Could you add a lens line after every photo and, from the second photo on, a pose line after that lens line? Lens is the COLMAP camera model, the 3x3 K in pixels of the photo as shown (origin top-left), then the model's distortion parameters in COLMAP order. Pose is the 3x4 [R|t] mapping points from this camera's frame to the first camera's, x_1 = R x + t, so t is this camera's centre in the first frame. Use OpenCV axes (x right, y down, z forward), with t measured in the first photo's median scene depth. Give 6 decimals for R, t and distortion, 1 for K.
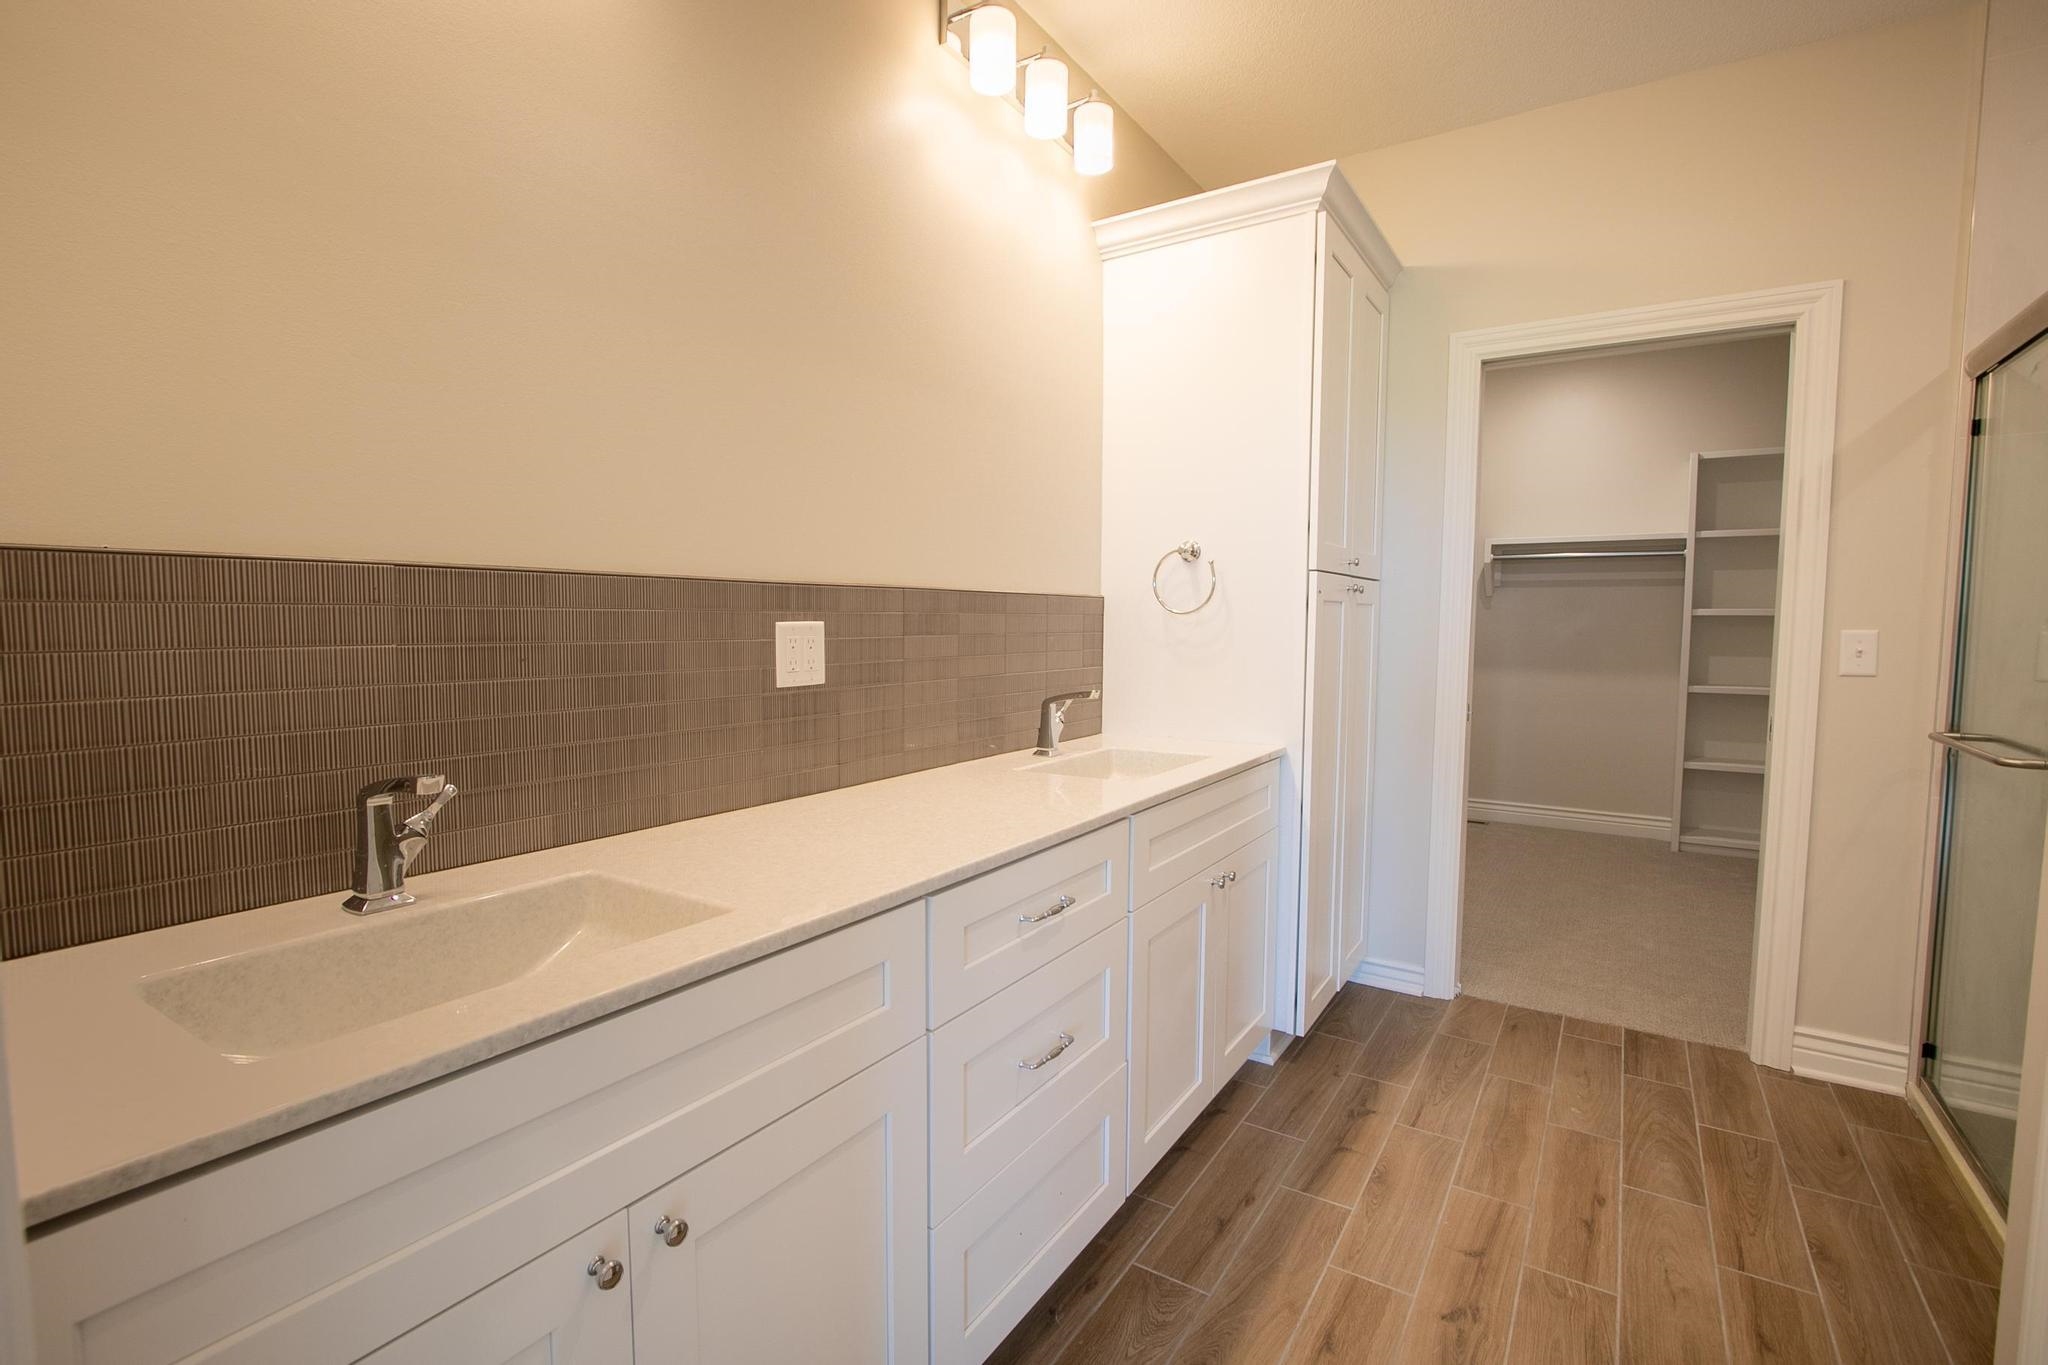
lens RADIAL K [[941.8, 0, 1024.6], [0, 941.8, 682.9], [0, 0, 1]] dist [-0.012052, -0.000368]
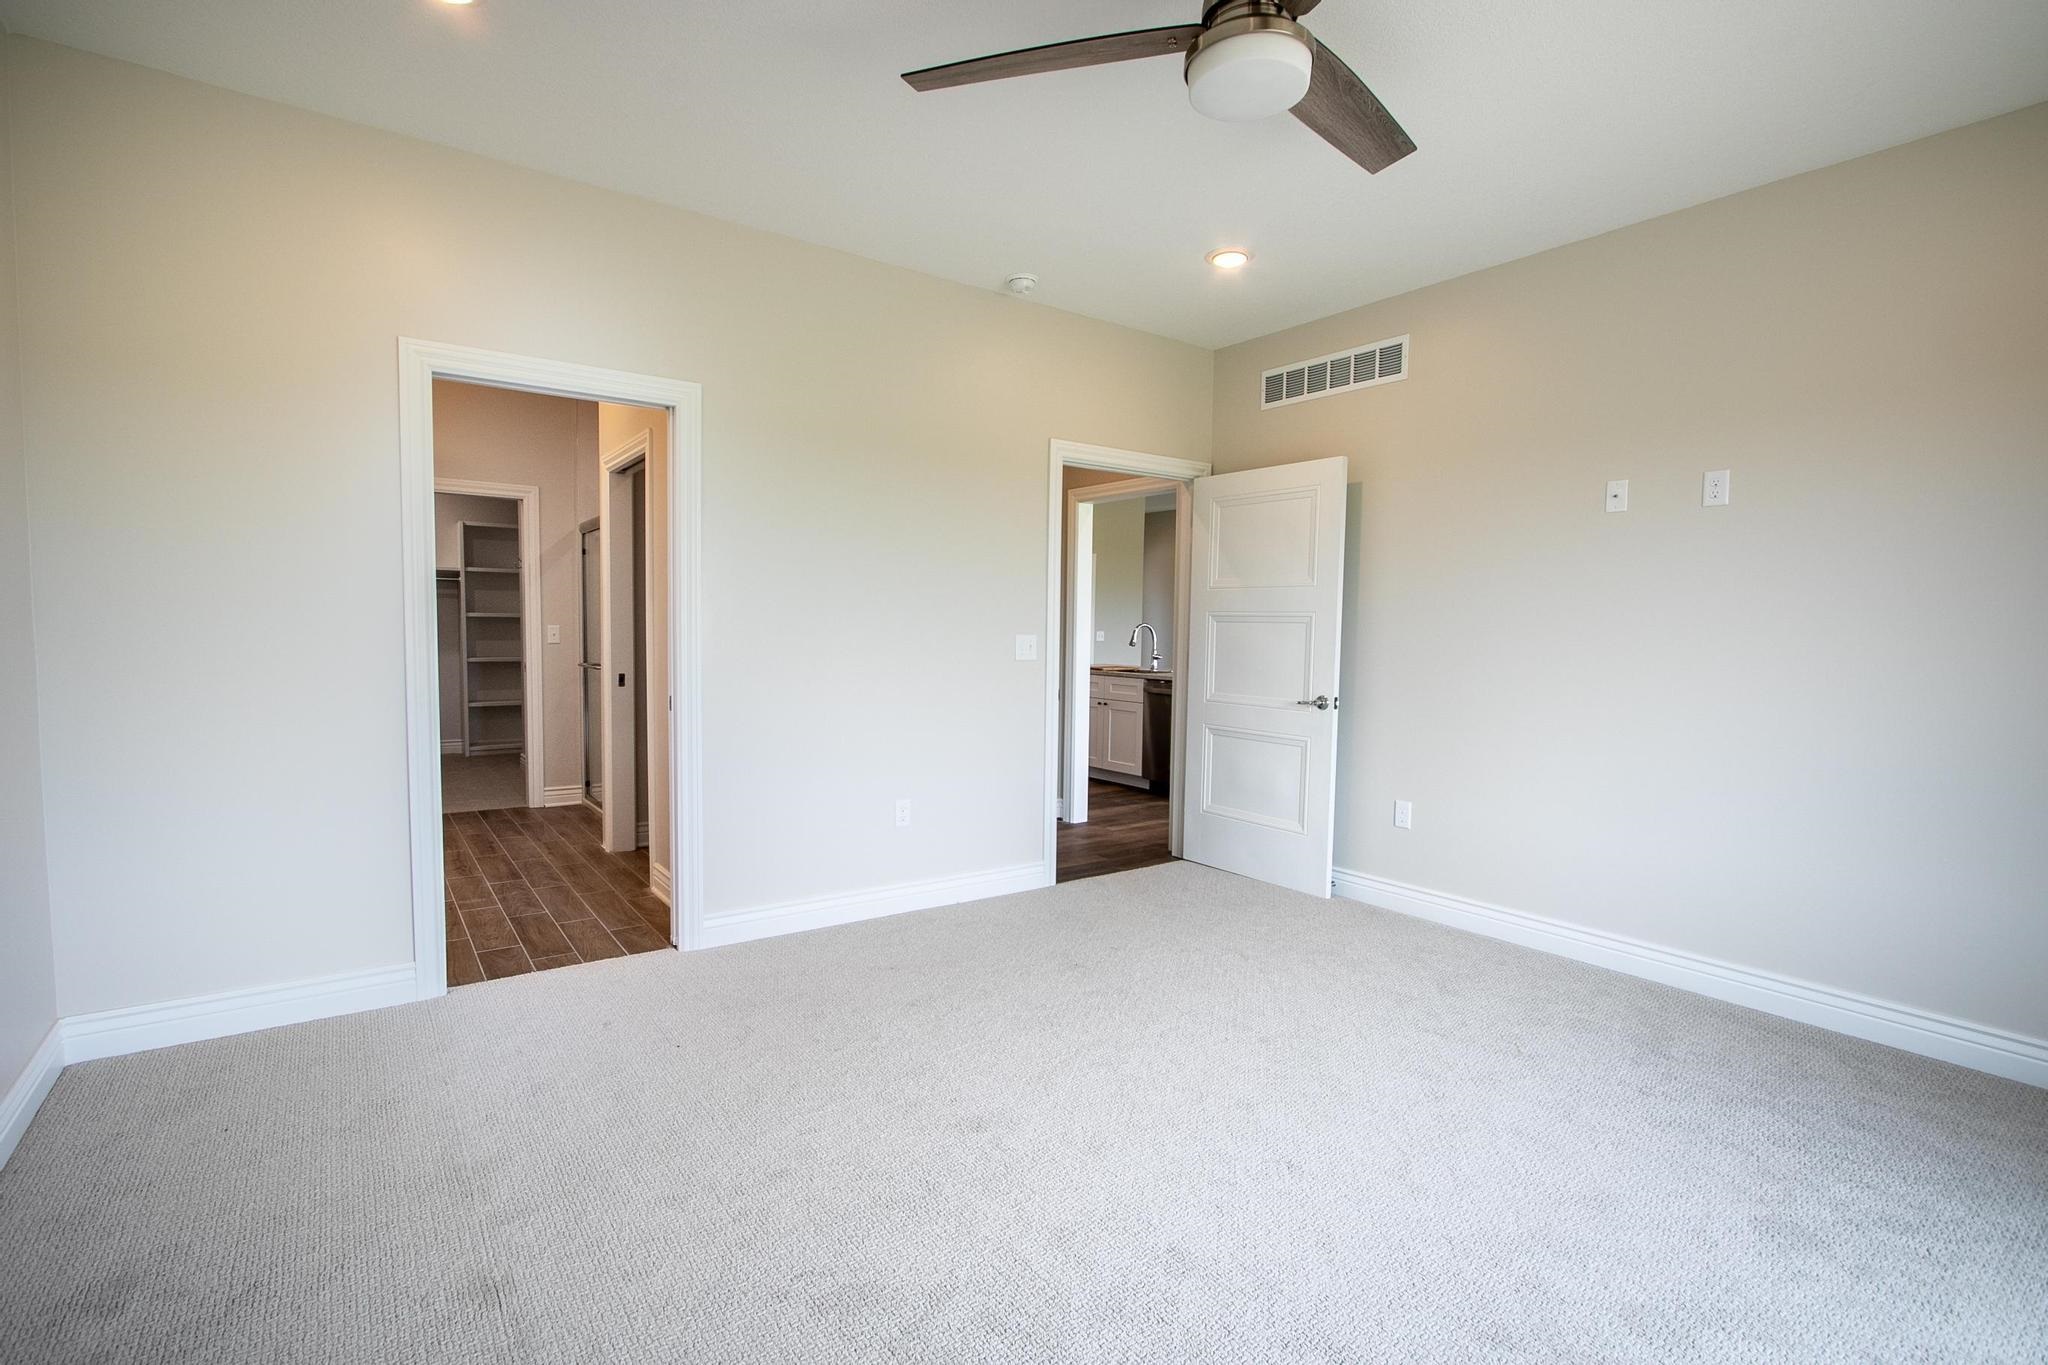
lens RADIAL K [[941.8, 0, 1020.1], [0, 941.8, 683.3], [0, 0, 1]] dist [-0.012052, -0.000368]
pose [[0.361028, -0.060309, 0.930603, -0.522656], [0.053443, 0.997605, 0.043918, 0.028434], [-0.931022, 0.033879, 0.363386, -0.559342]]
